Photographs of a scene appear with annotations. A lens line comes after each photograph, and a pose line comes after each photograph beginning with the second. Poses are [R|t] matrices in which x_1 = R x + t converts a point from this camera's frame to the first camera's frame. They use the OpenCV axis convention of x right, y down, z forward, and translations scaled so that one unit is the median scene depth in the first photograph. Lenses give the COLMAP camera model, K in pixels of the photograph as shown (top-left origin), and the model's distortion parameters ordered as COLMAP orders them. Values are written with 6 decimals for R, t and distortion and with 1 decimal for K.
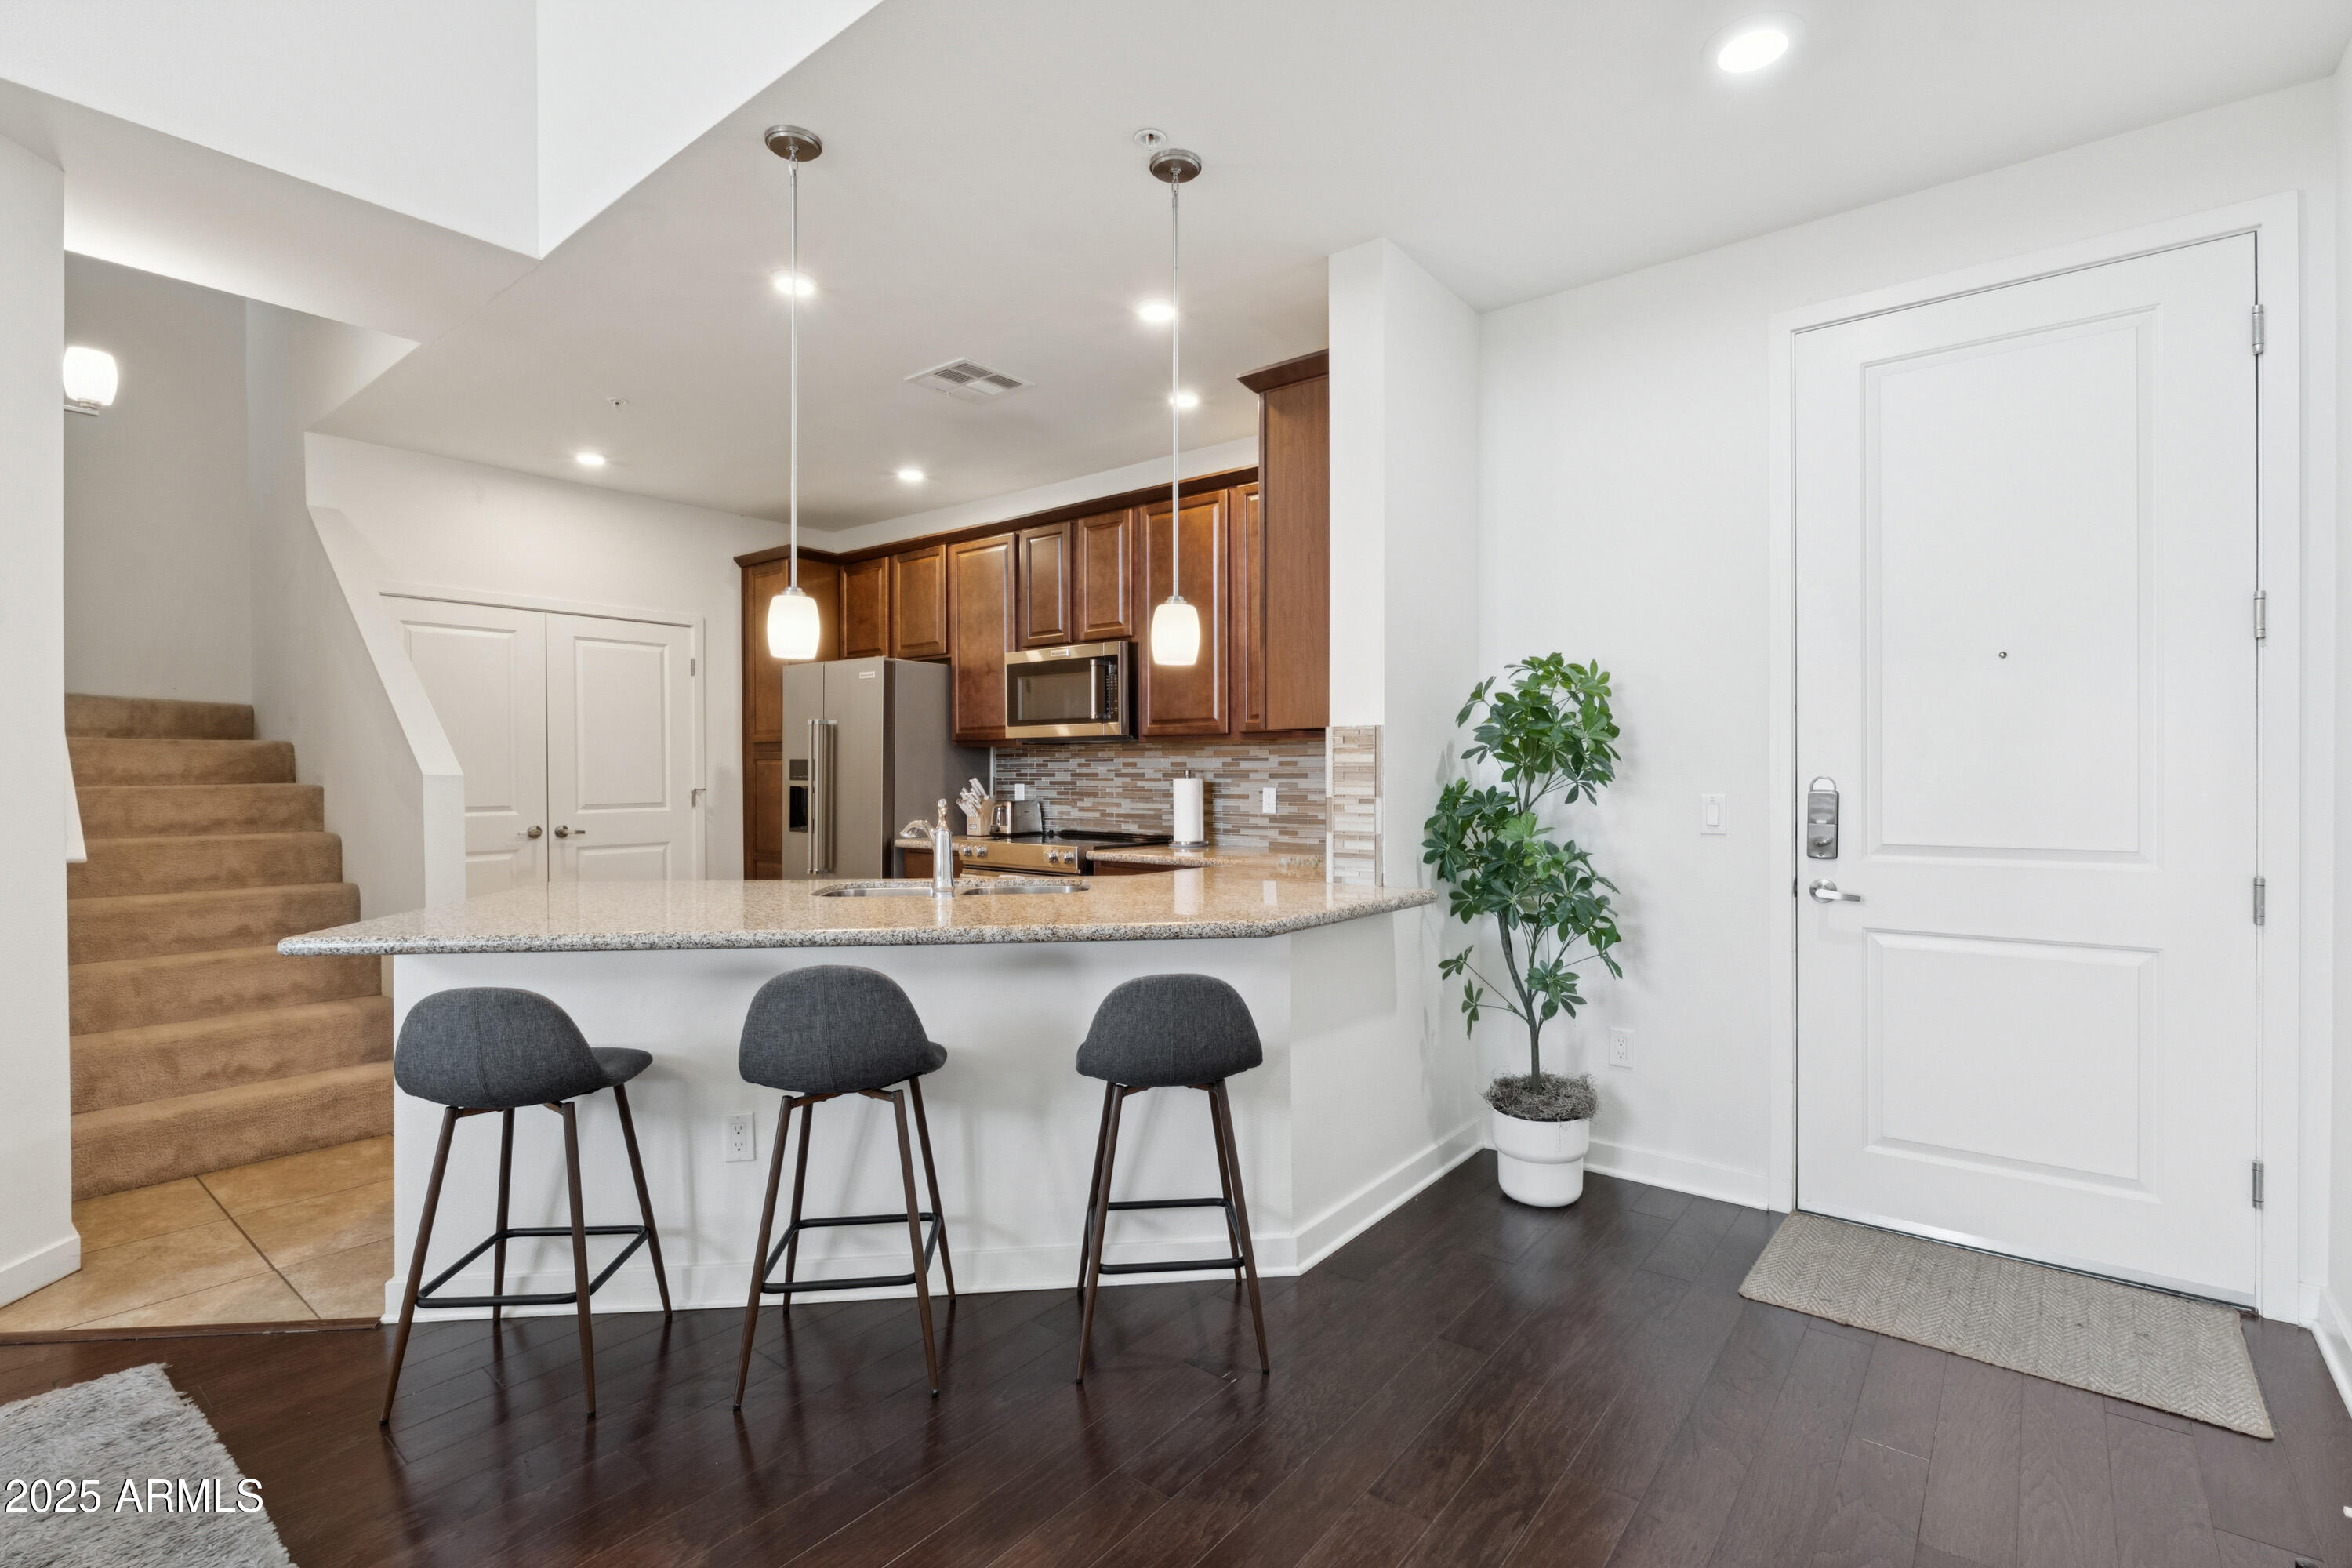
lens RADIAL K [[1082.3, 0, 1176.0], [0, 1082.3, 784.0], [0, 0, 1]] dist [0.003262, 0.000308]
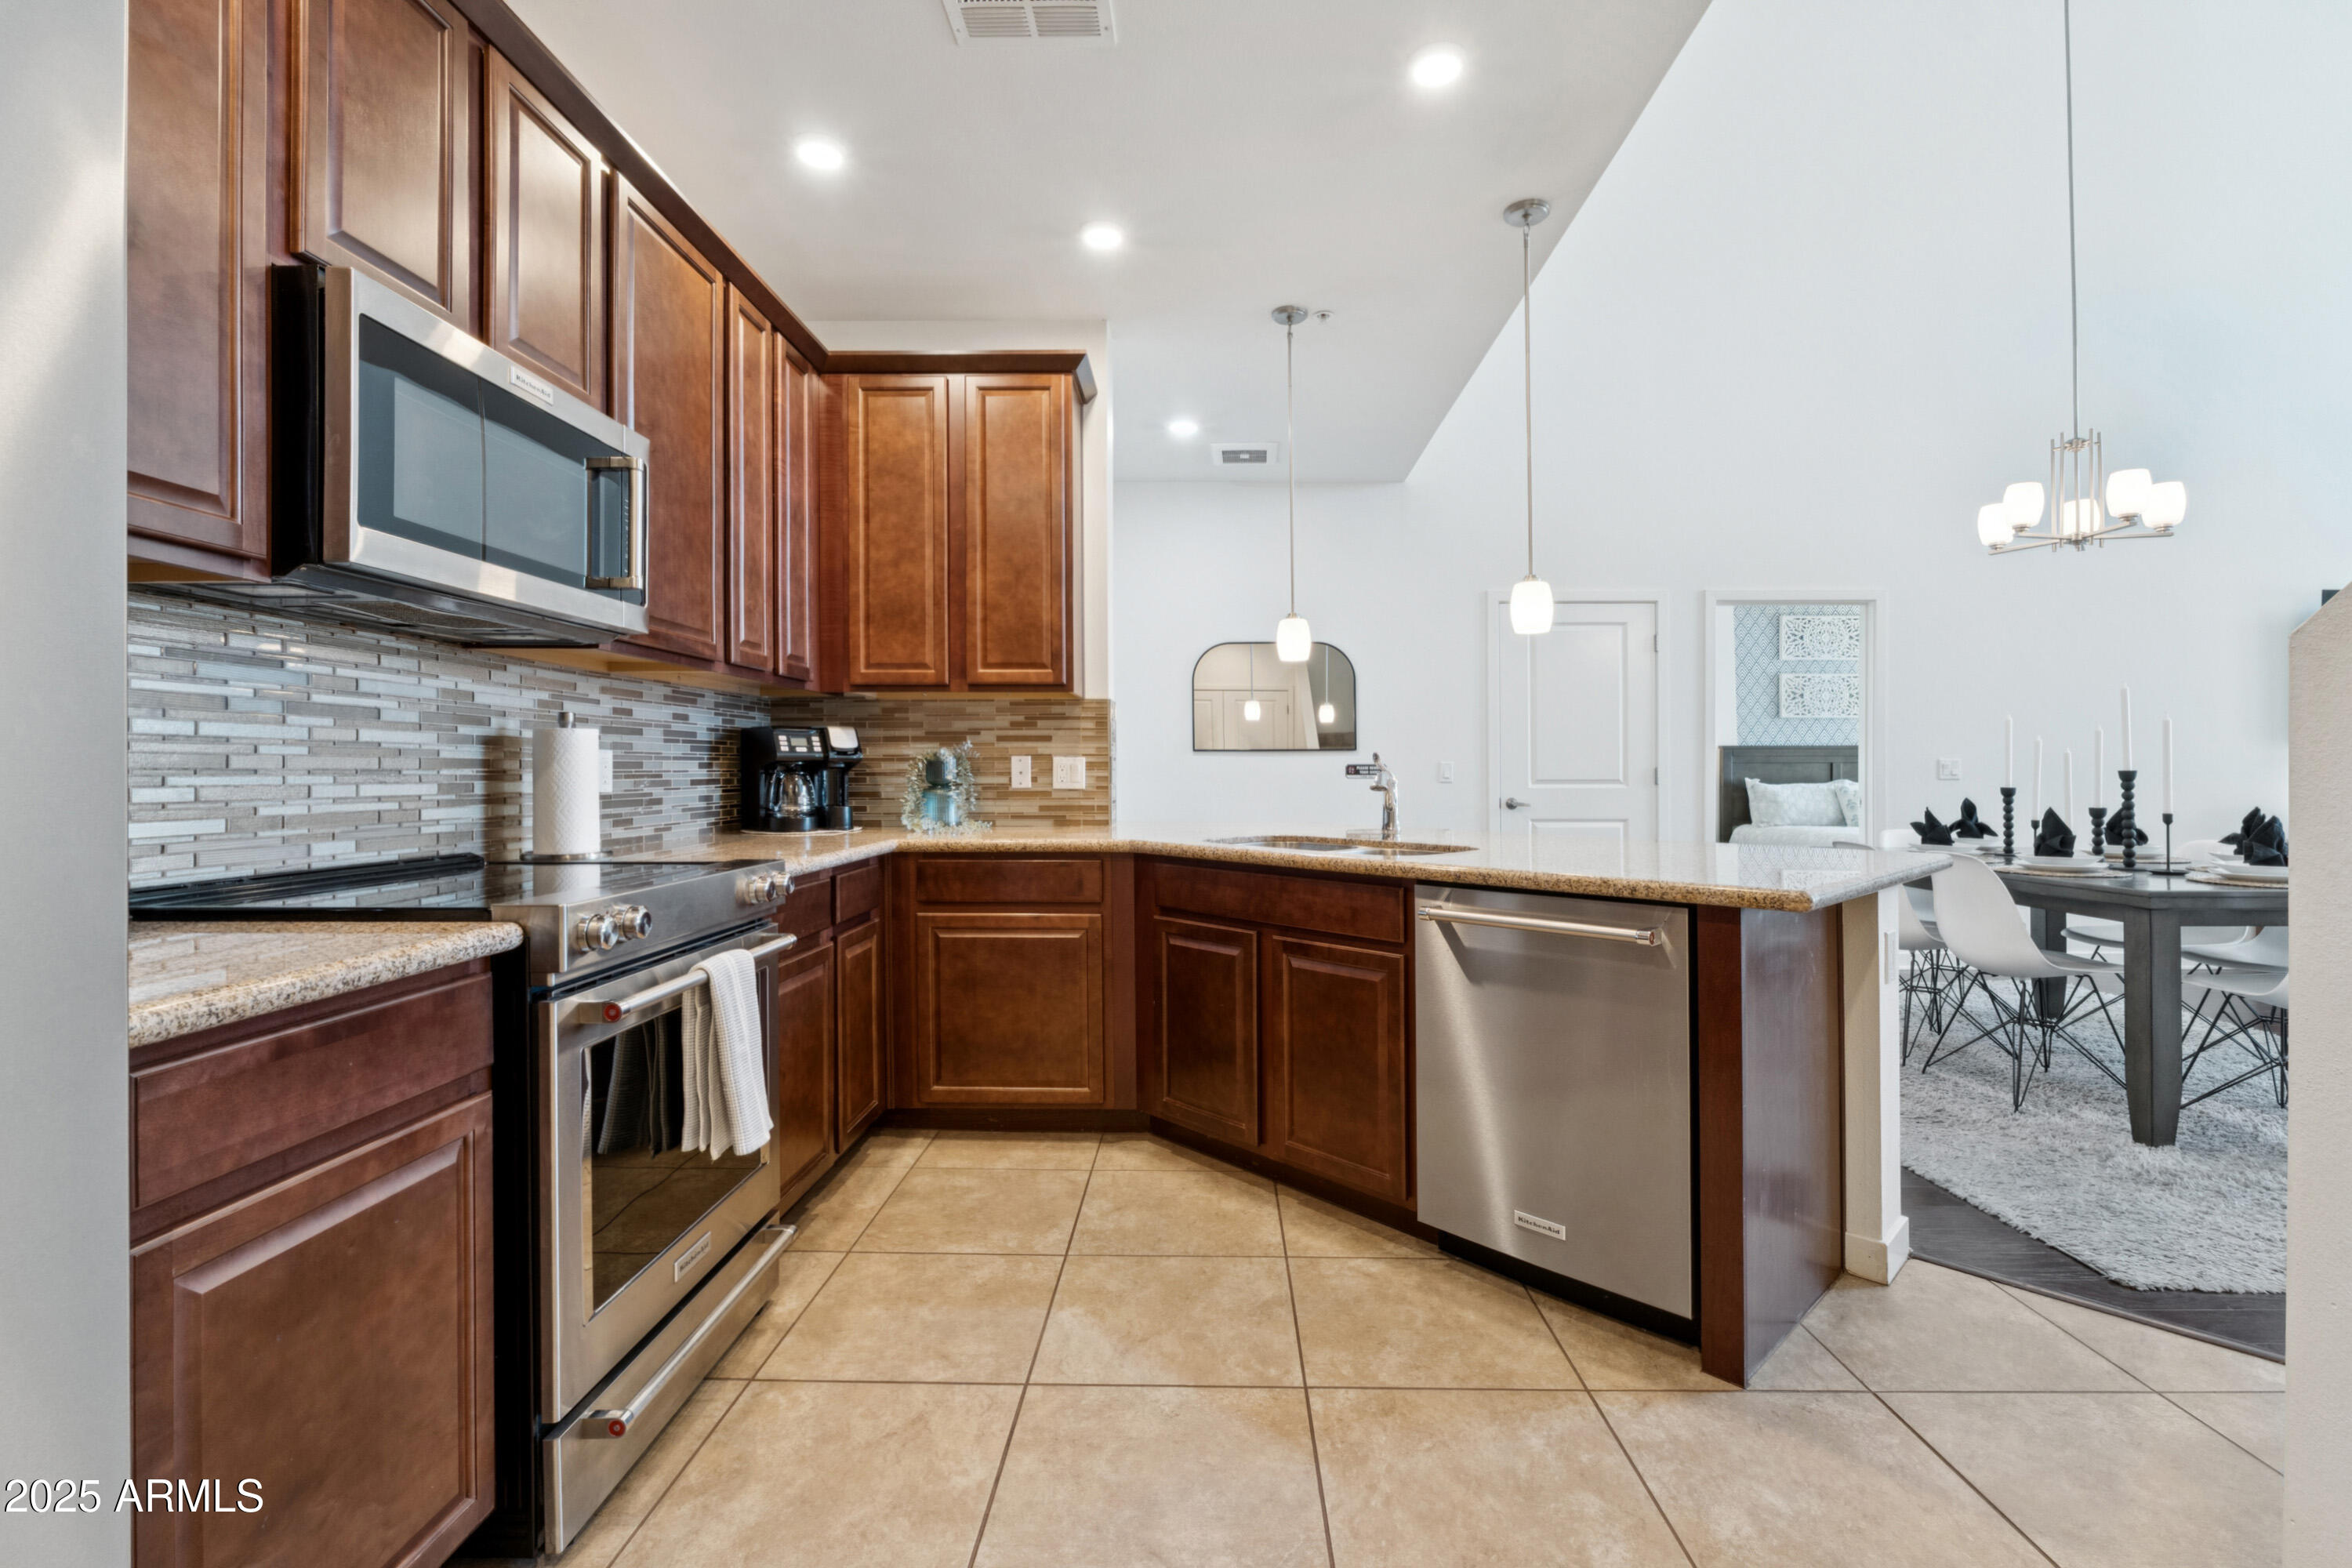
lens RADIAL K [[1027.8, 0, 1176.0], [0, 1027.8, 784.0], [0, 0, 1]] dist [-0.012086, 0.000049]
pose [[-0.594556, -0.011341, 0.803974, -0.566889], [0.008322, 0.999760, 0.020257, 0.013862], [-0.804011, 0.018734, -0.594319, 1.110143]]
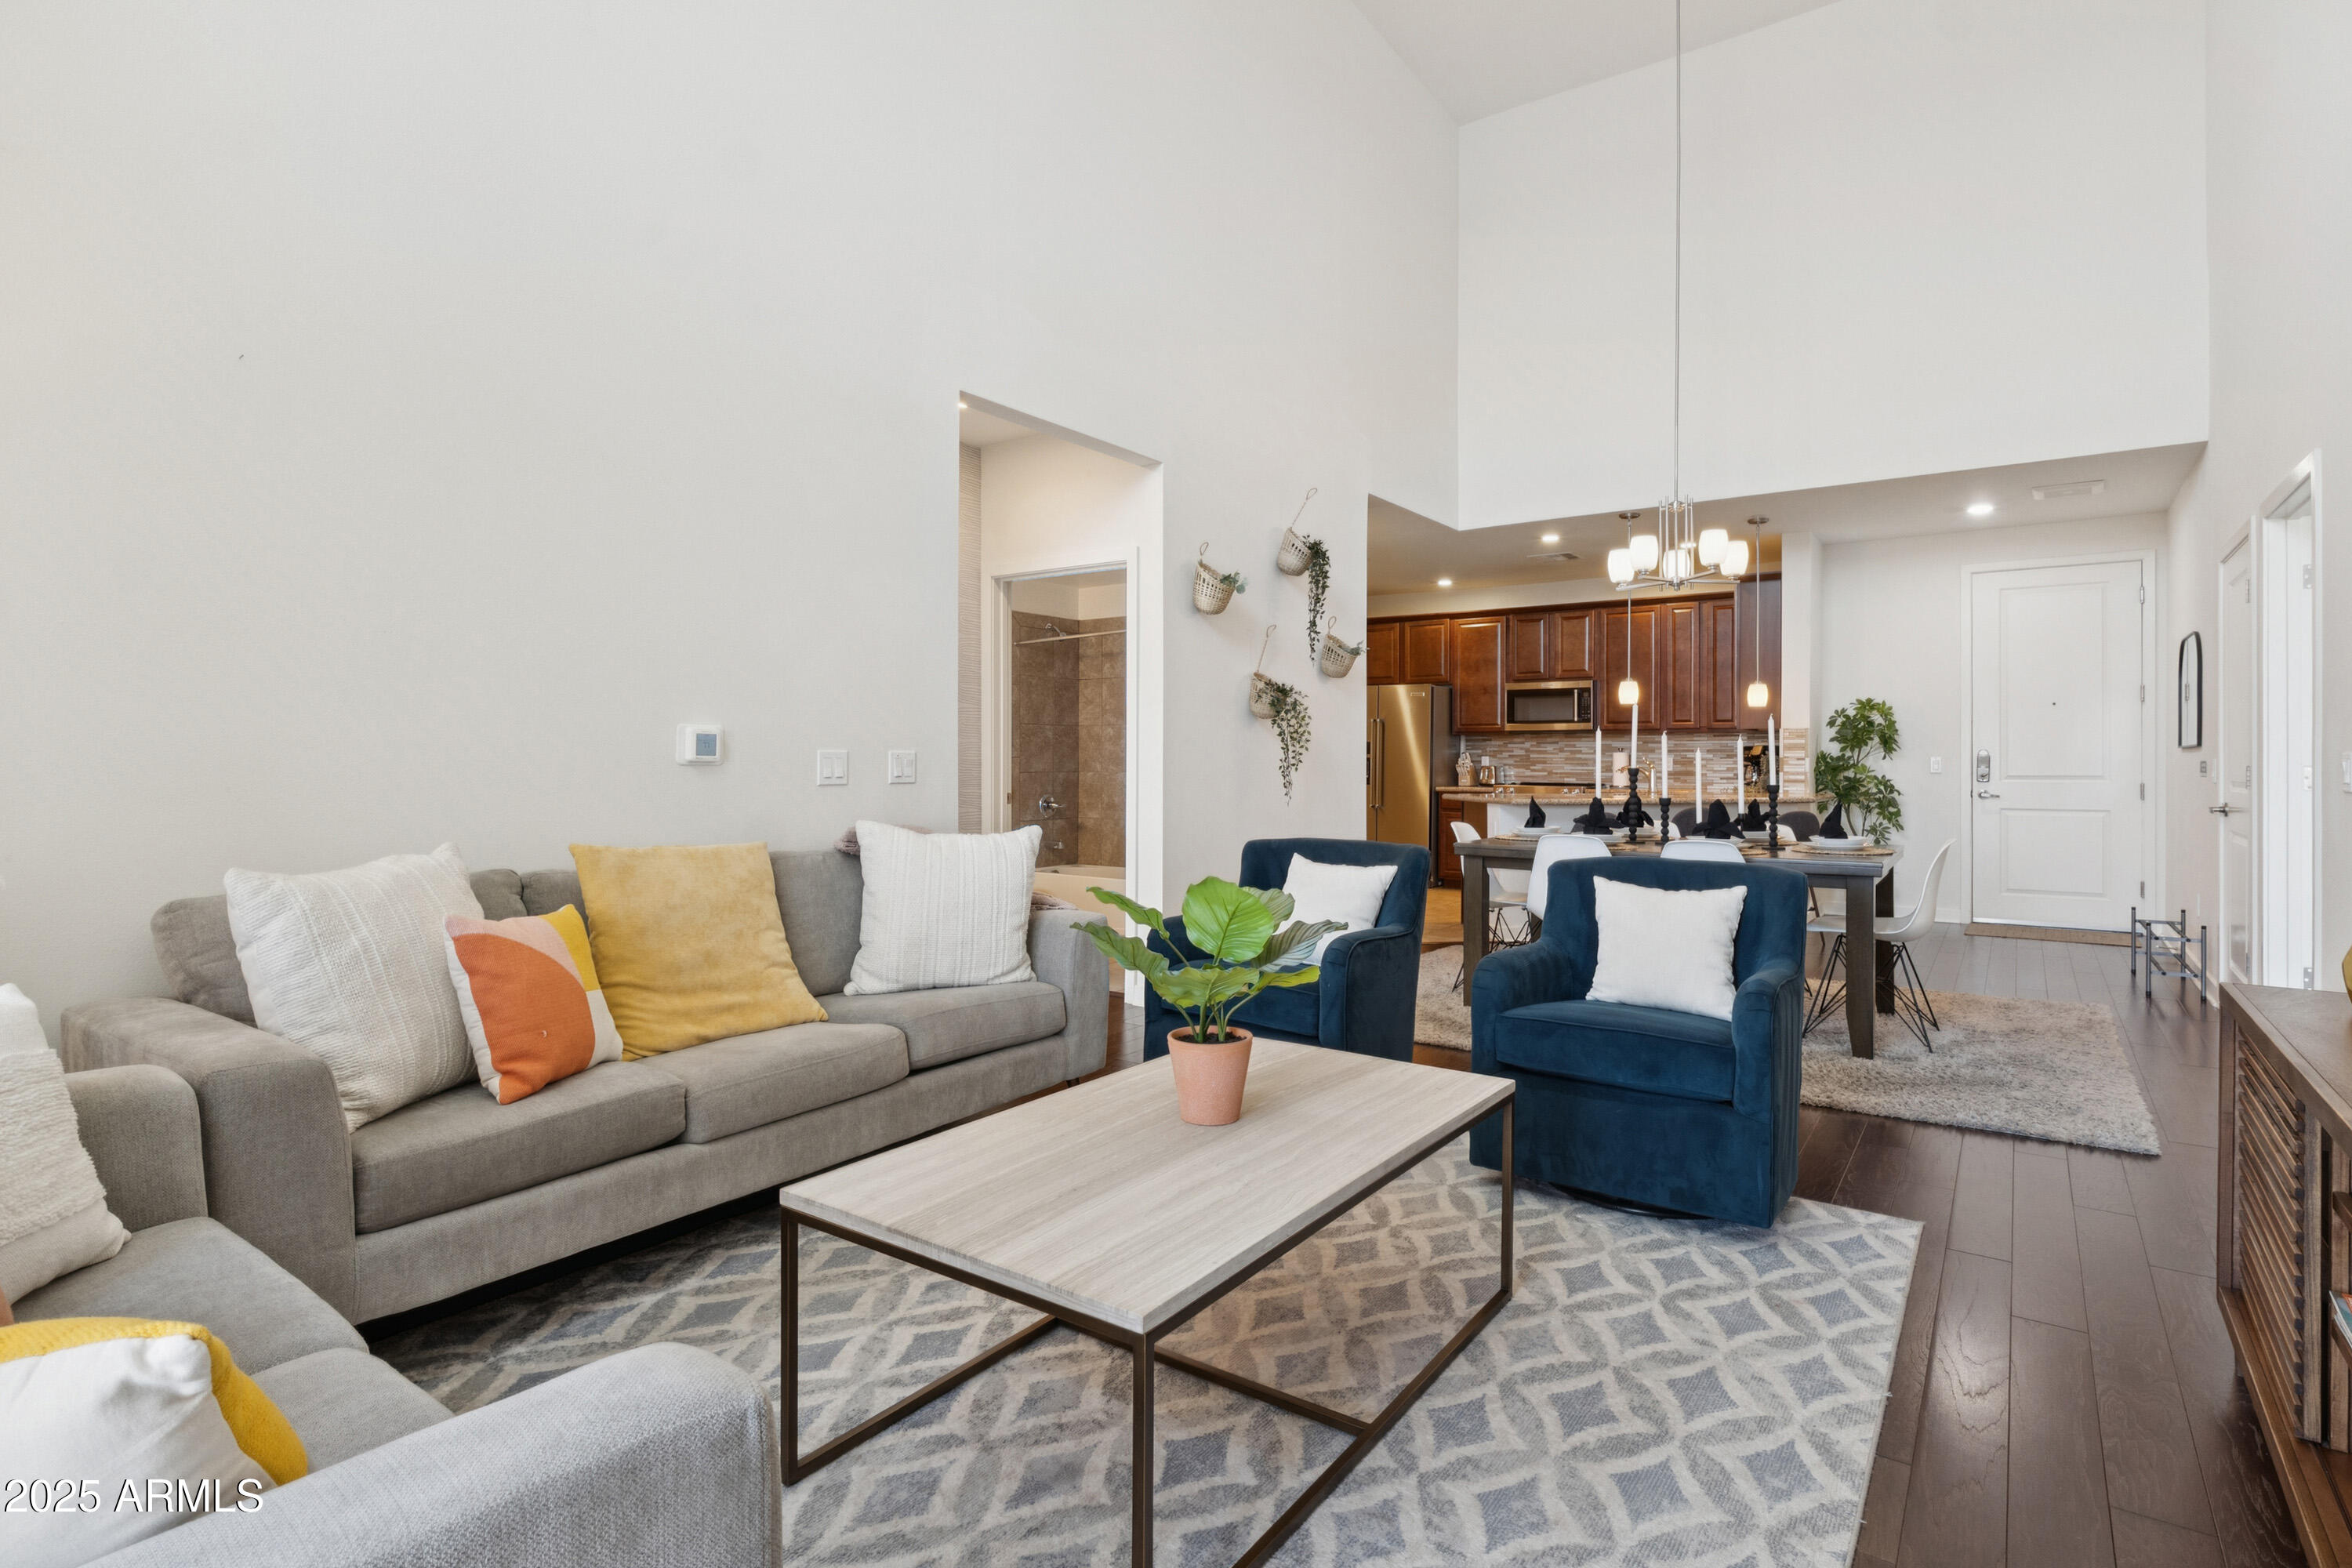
lens RADIAL K [[1167.4, 0, 1180.1], [0, 1167.4, 759.2], [0, 0, 1]] dist [-0.000155, 0.000360]
pose [[0.998797, 0.001340, 0.049020, -0.896547], [-0.000859, 0.999951, -0.009828, 0.028495], [-0.049031, 0.009774, 0.998749, -1.035593]]
